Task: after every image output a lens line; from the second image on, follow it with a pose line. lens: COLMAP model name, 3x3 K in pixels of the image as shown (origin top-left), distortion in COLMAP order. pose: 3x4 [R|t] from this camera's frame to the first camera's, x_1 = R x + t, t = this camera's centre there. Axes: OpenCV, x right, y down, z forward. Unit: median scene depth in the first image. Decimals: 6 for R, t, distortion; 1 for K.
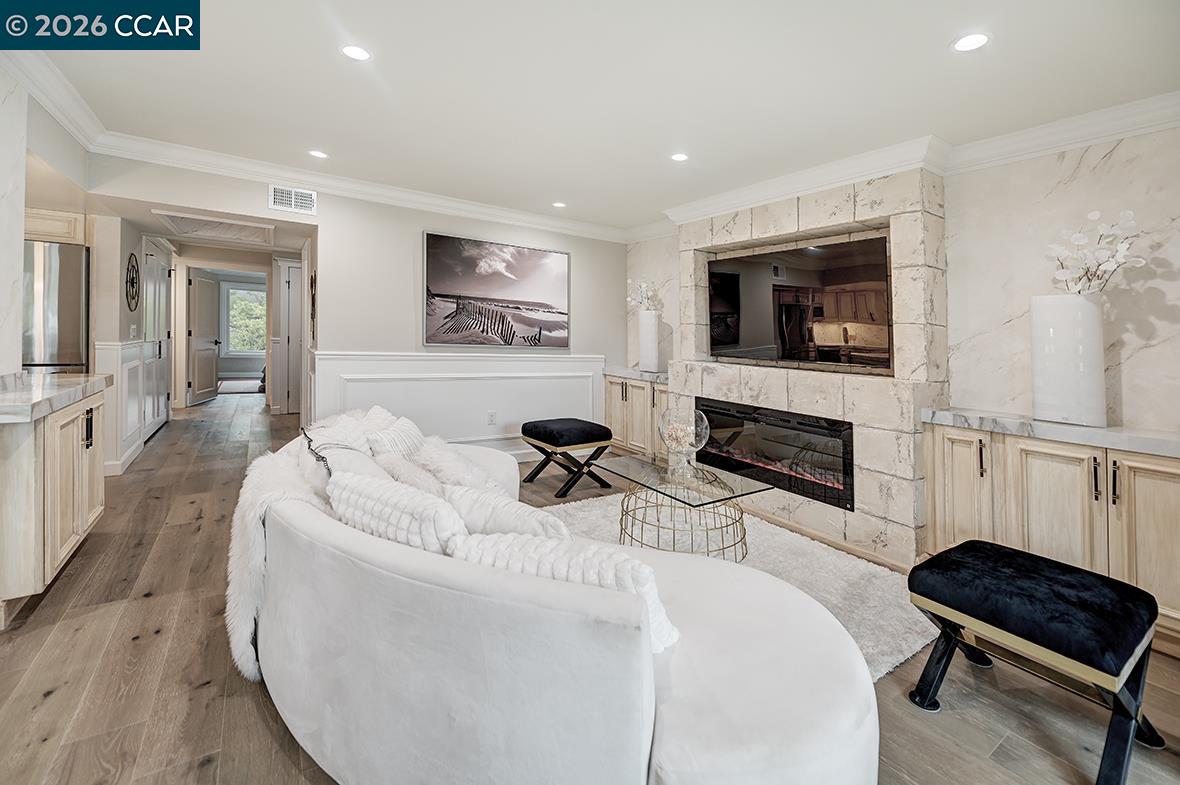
lens RADIAL K [[531.1, 0, 646.7], [0, 531.1, 325.9], [0, 0, 1]] dist [-0.001774, -0.001645]
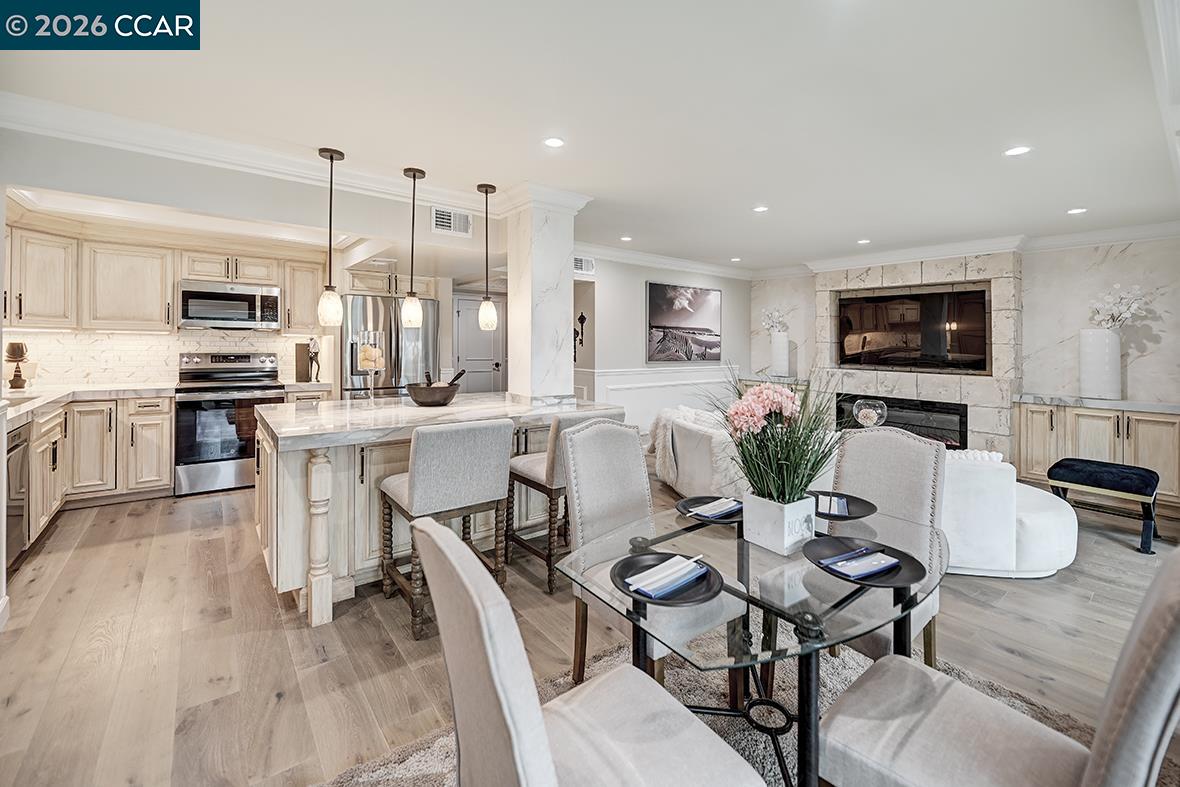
lens RADIAL K [[515.5, 0, 660.3], [0, 515.5, 354.0], [0, 0, 1]] dist [-0.008595, 0.001086]
pose [[0.993503, -0.028876, 0.110082, -0.629965], [0.023083, 0.998299, 0.053535, -0.069943], [-0.111440, -0.050646, 0.992480, -0.404283]]
